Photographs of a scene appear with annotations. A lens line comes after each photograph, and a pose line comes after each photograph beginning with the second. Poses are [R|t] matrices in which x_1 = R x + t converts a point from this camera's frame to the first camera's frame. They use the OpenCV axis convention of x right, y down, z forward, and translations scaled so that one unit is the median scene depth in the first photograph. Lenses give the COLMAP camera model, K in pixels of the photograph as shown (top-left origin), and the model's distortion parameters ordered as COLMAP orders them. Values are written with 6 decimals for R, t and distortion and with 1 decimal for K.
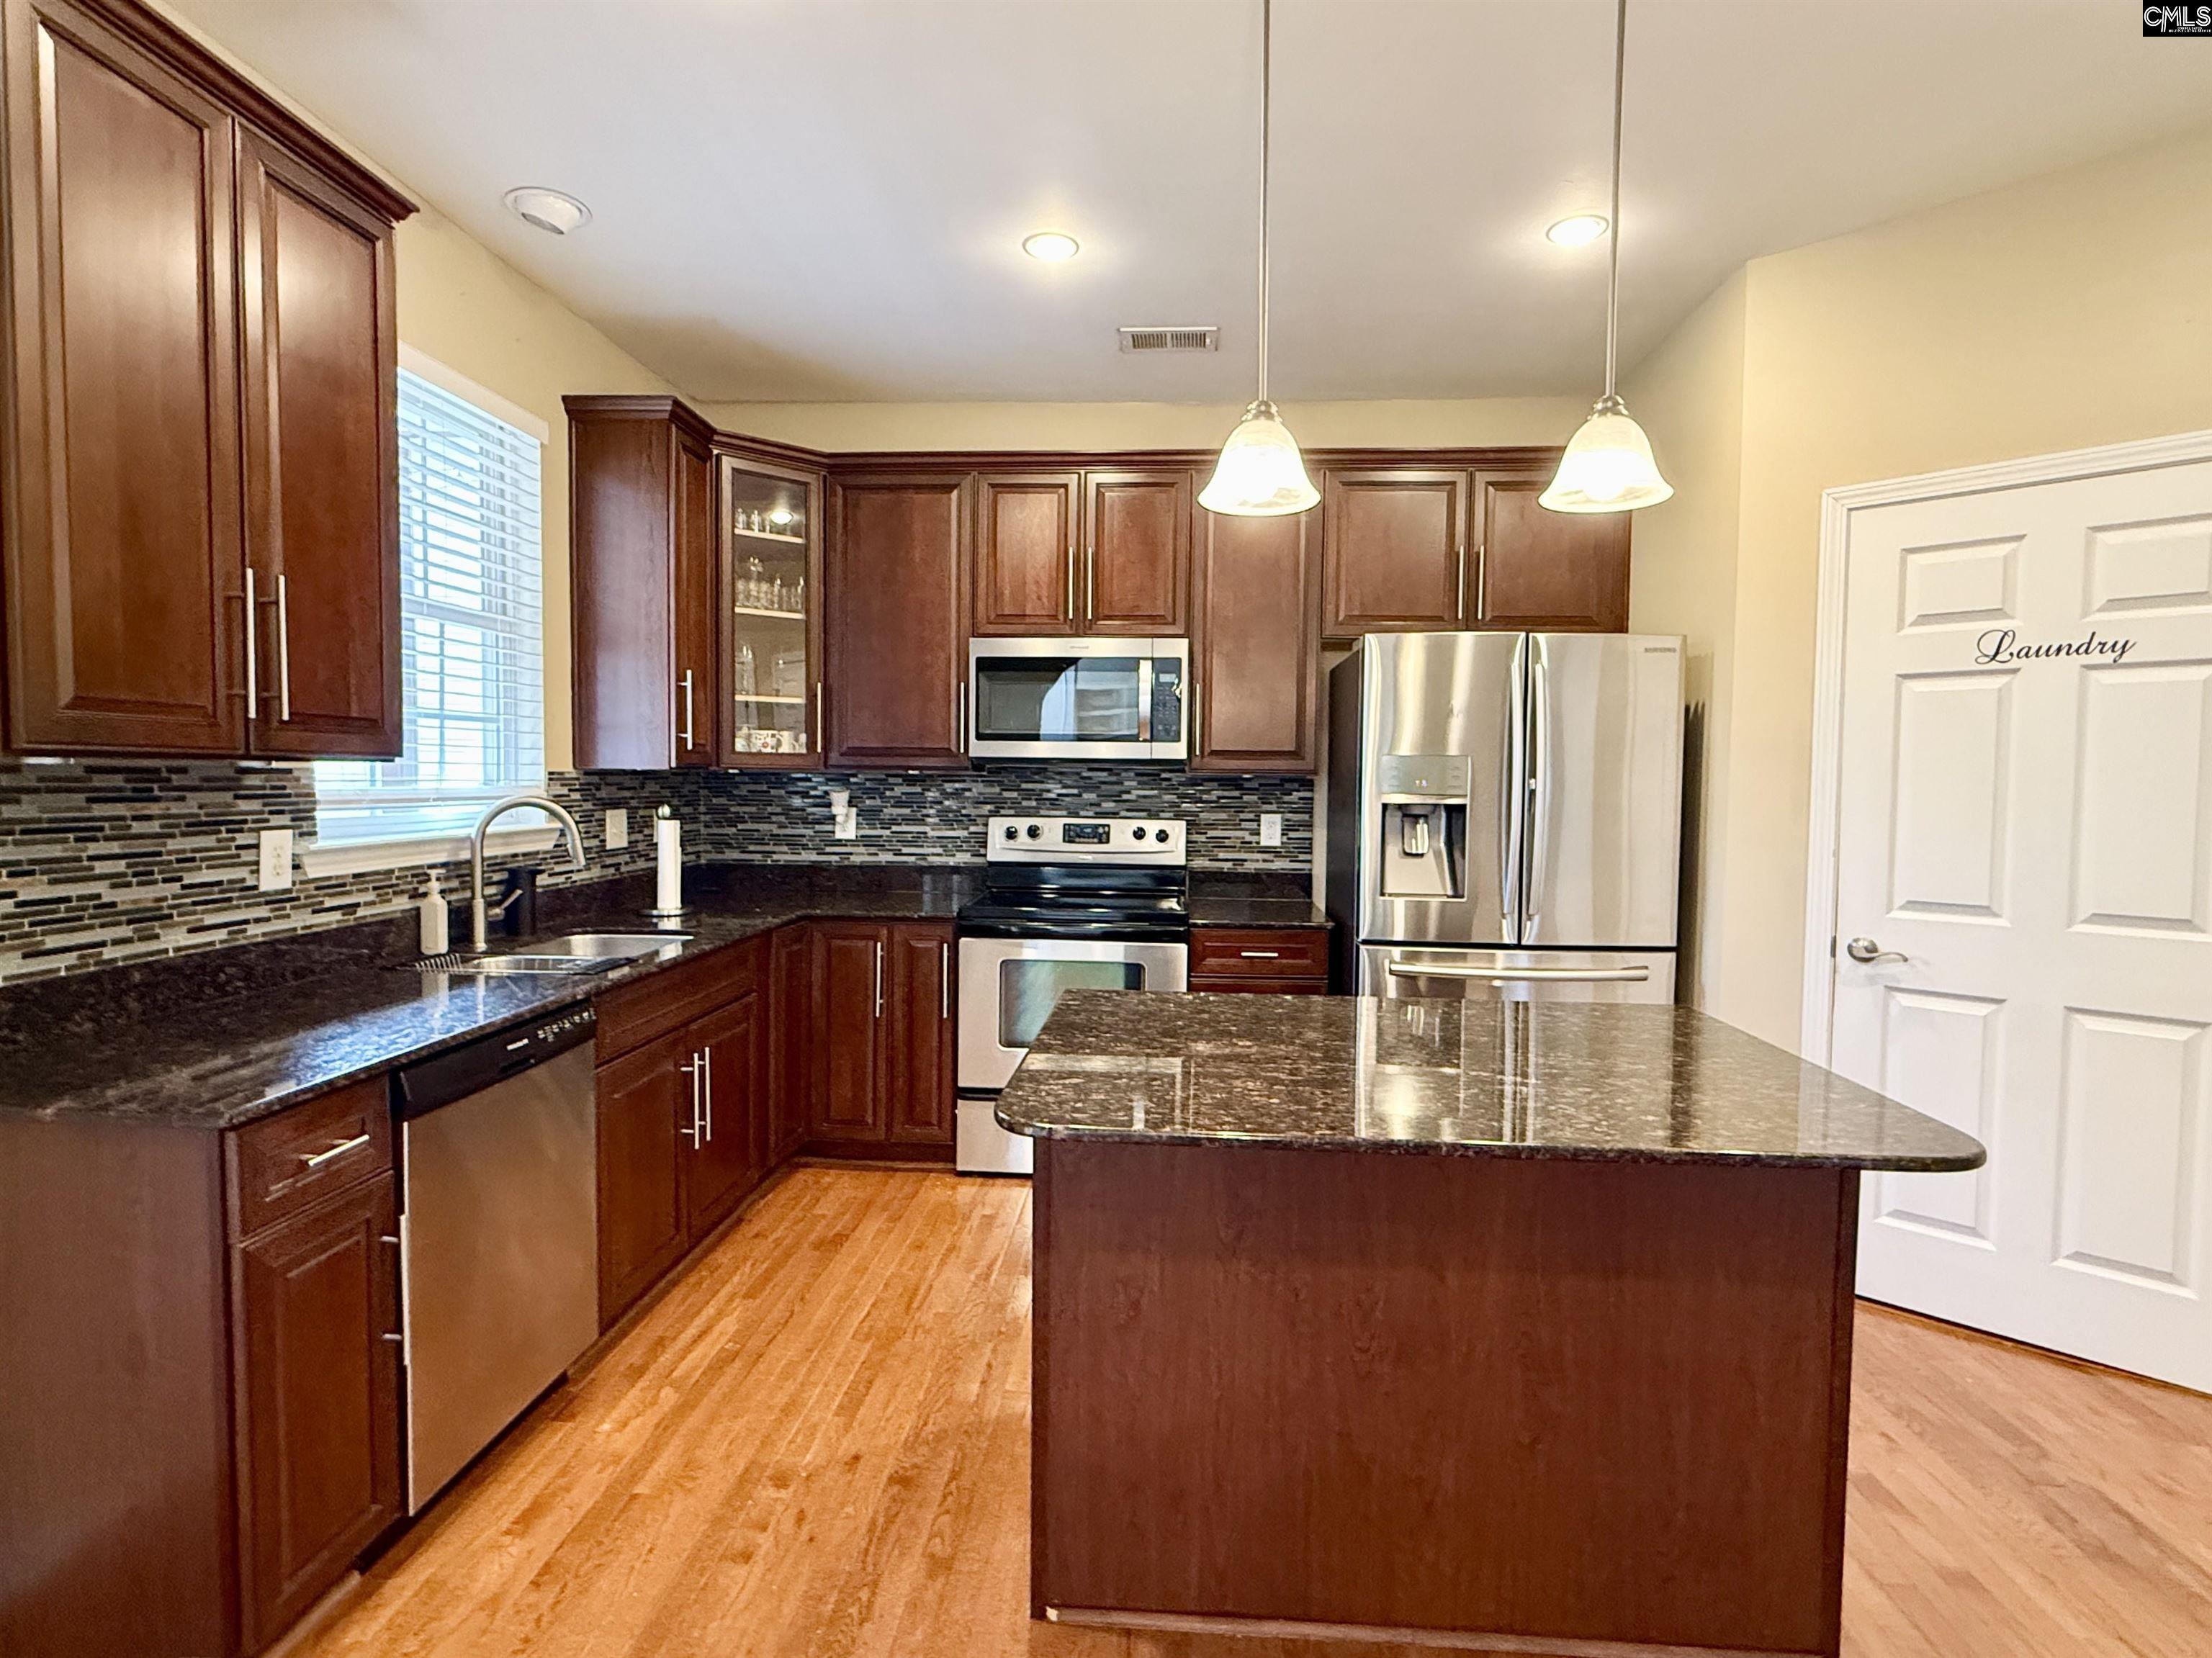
lens RADIAL K [[1118.4, 0, 1099.4], [0, 1118.4, 833.1], [0, 0, 1]] dist [-0.000923, -0.000457]
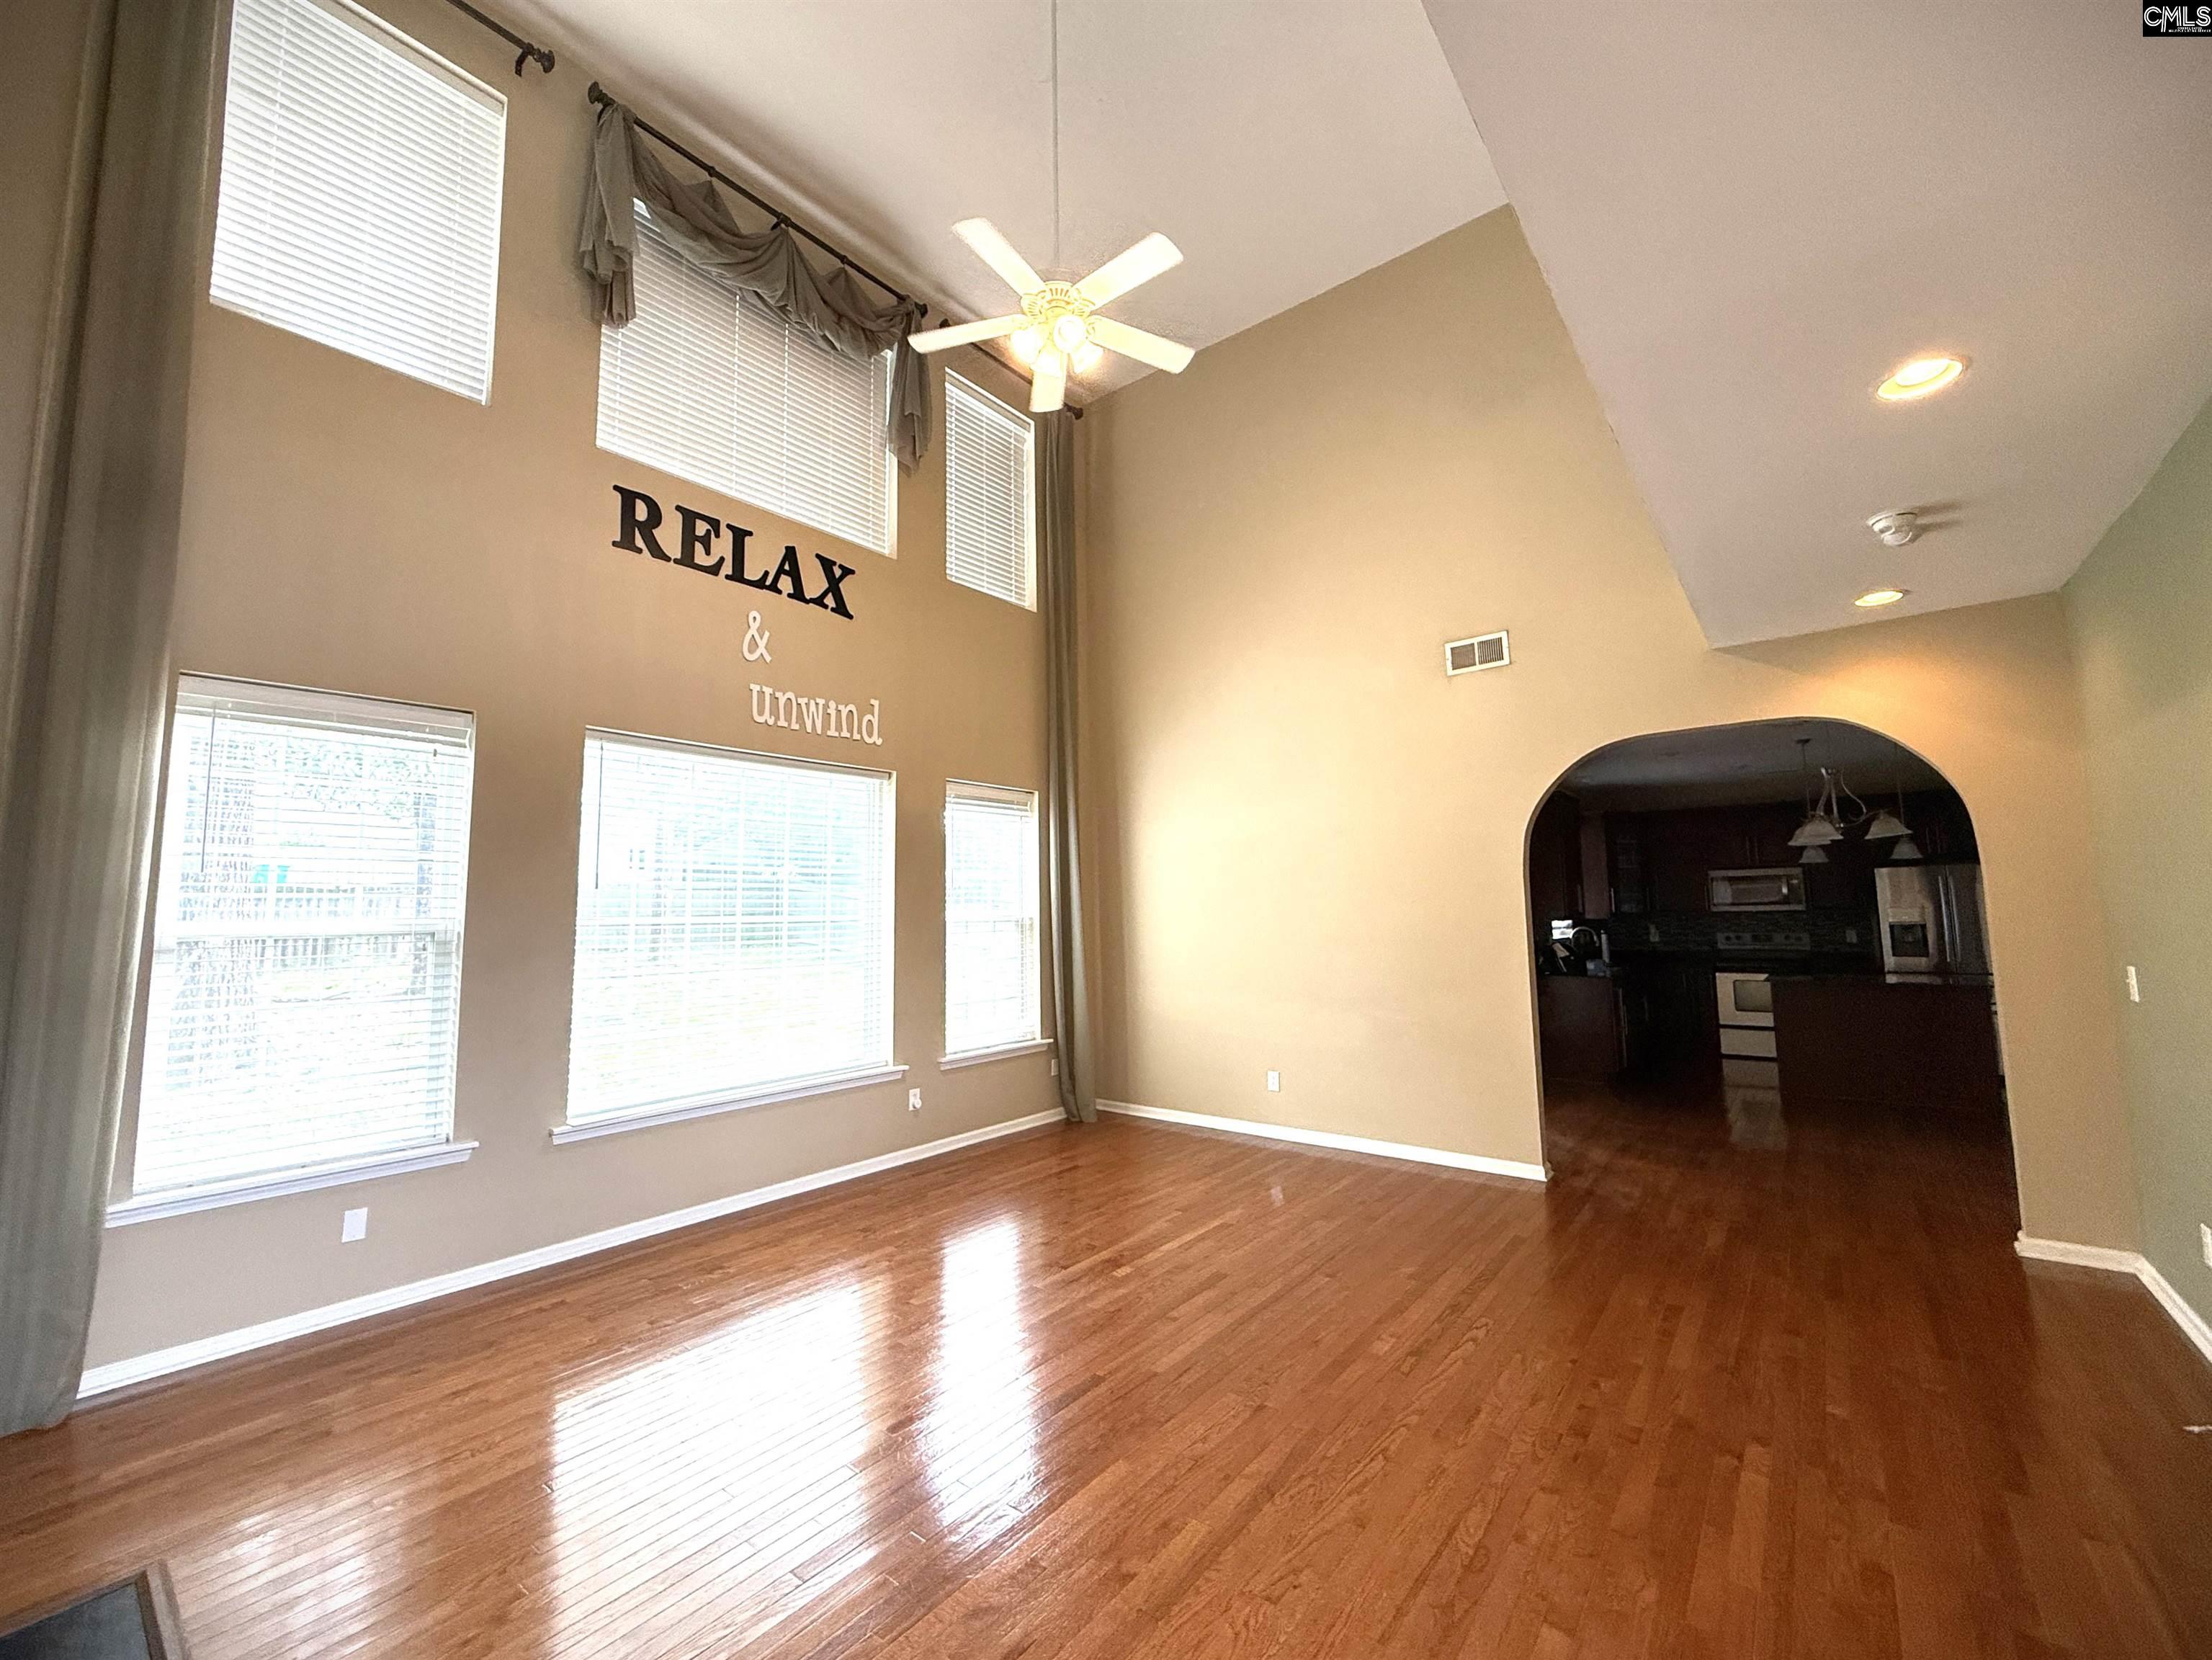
lens RADIAL K [[905.6, 0, 1096.4], [0, 905.6, 828.6], [0, 0, 1]] dist [-0.002816, -0.000161]
pose [[0.818447, -0.079555, -0.569049, -0.077017], [-0.001959, 0.989976, -0.141220, 0.058372], [0.574579, 0.116696, 0.810087, -2.021866]]
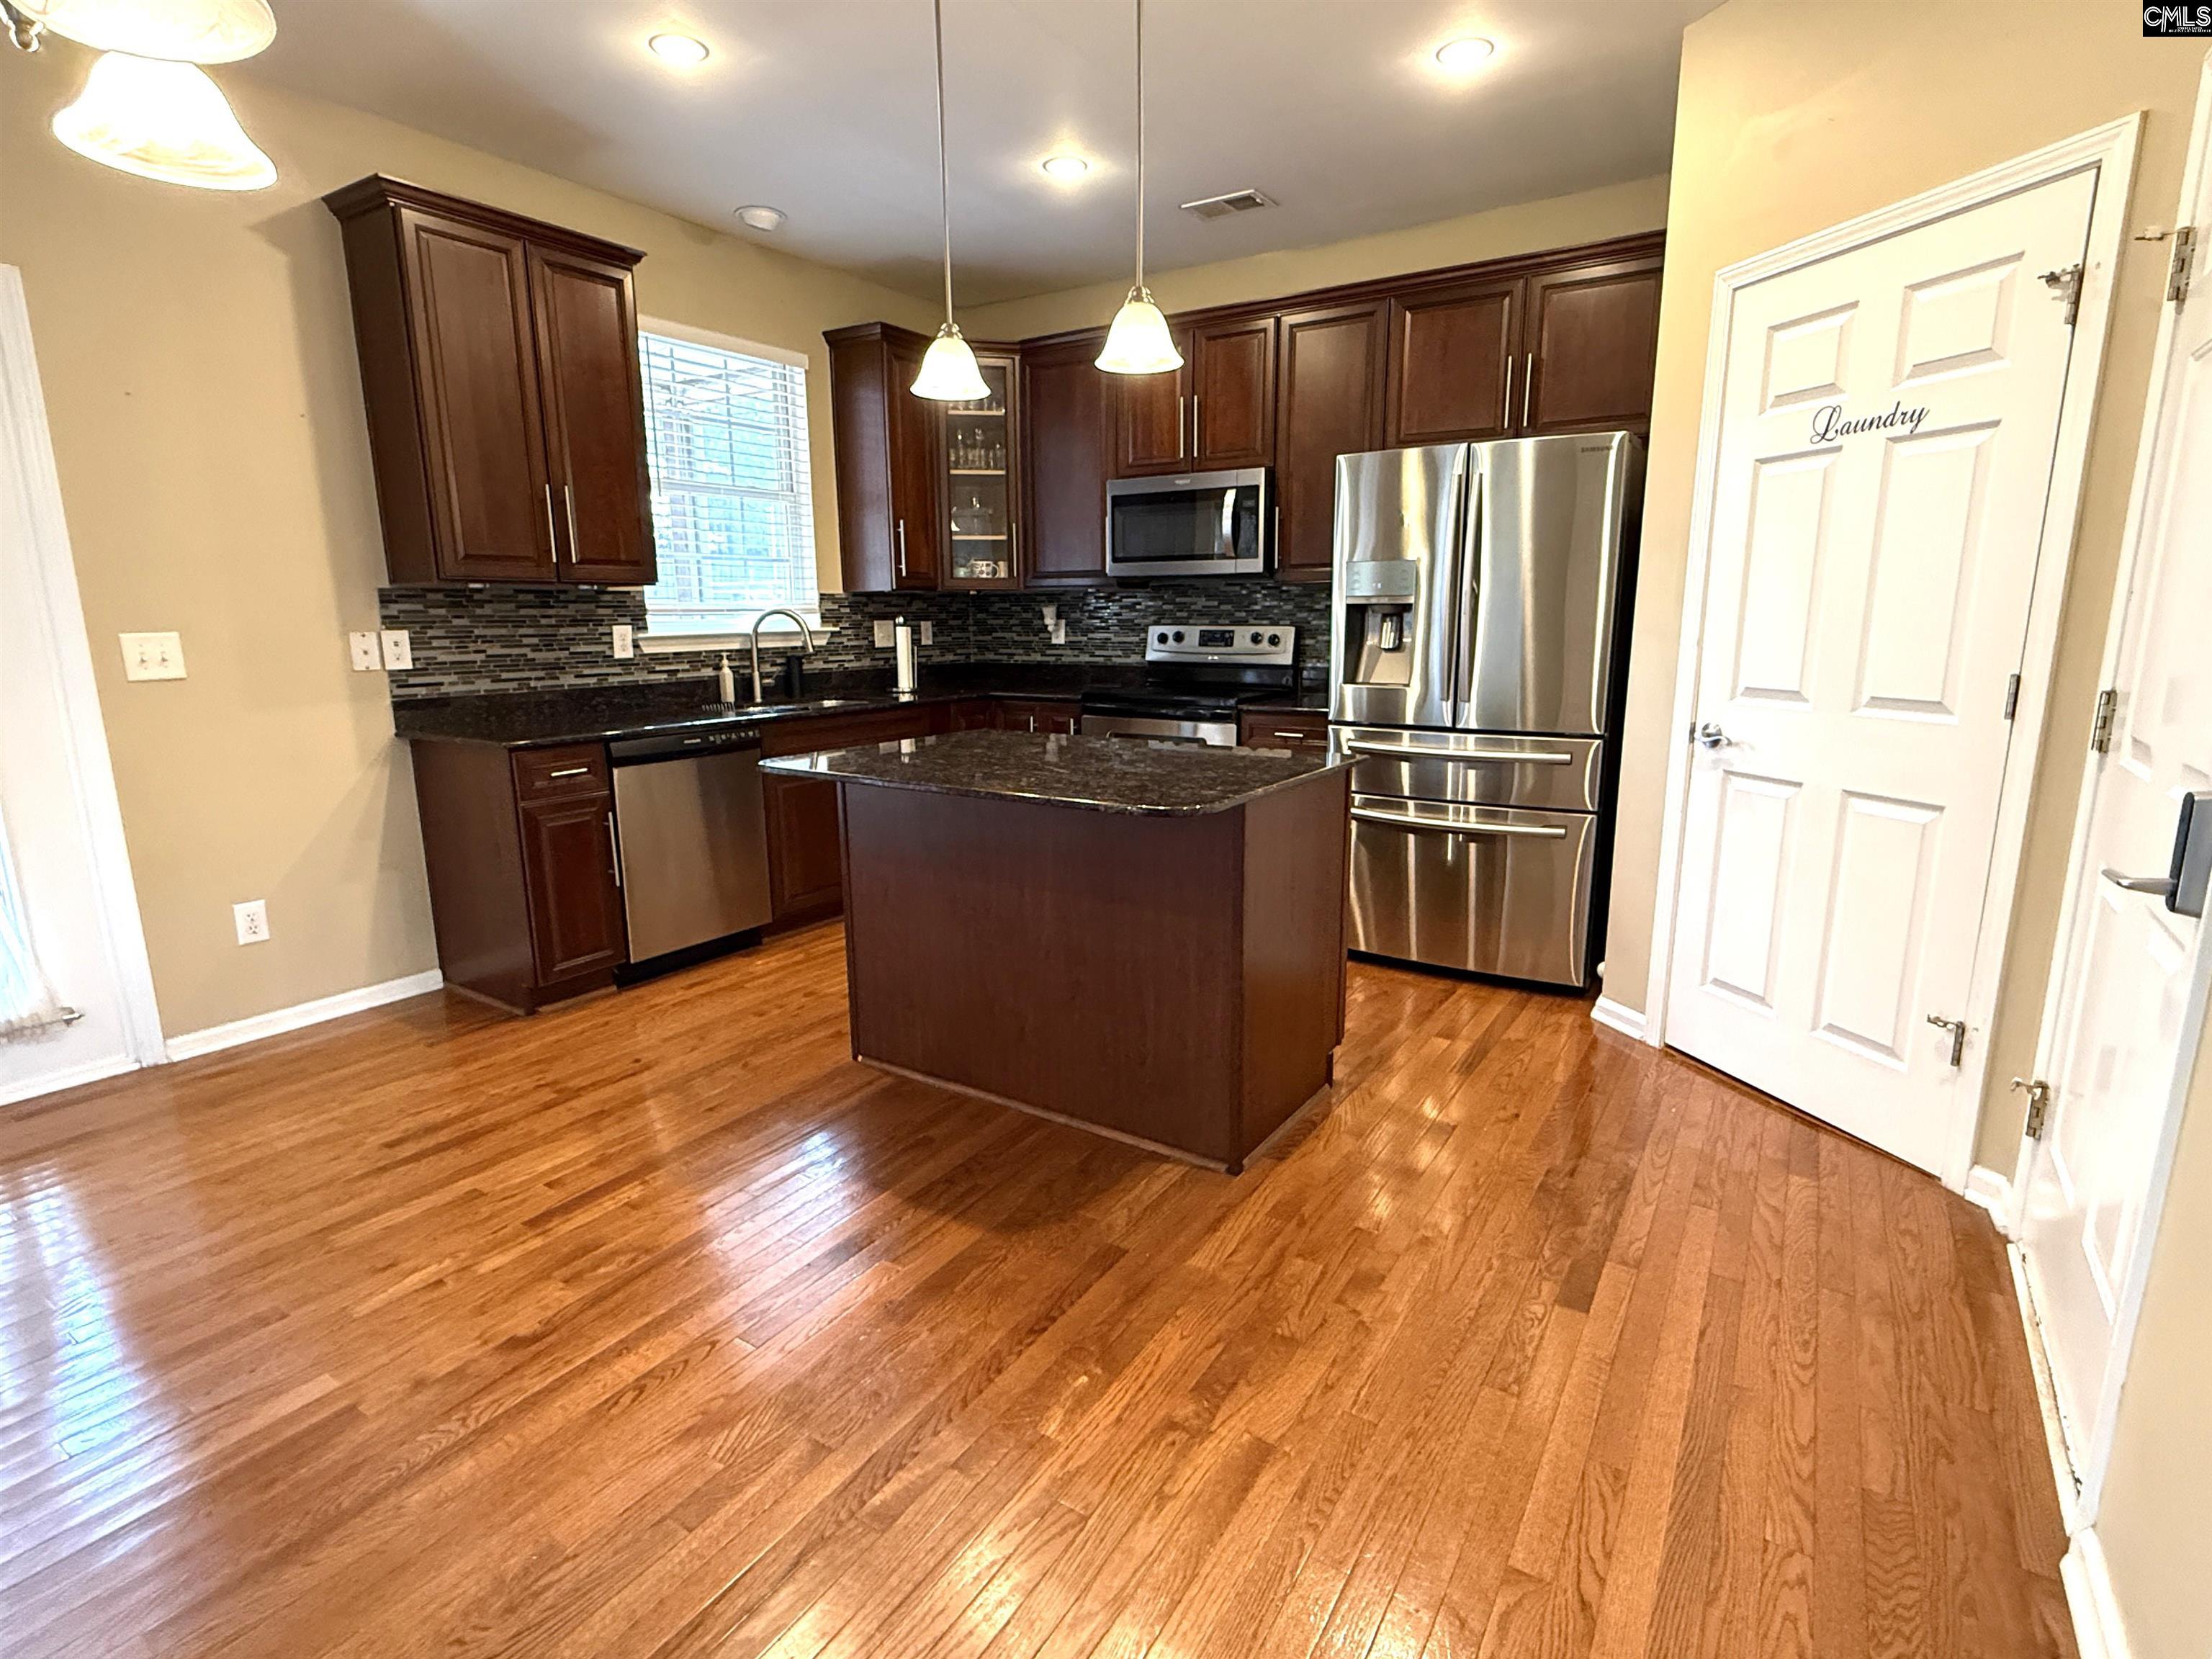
lens RADIAL K [[1087.2, 0, 1099.0], [0, 1087.2, 833.9], [0, 0, 1]] dist [-0.001612, 0.000267]
pose [[0.873934, 0.082266, -0.479033, 0.544019], [-0.008702, 0.988063, 0.153807, 0.035439], [0.485967, -0.130249, 0.864217, -0.135965]]
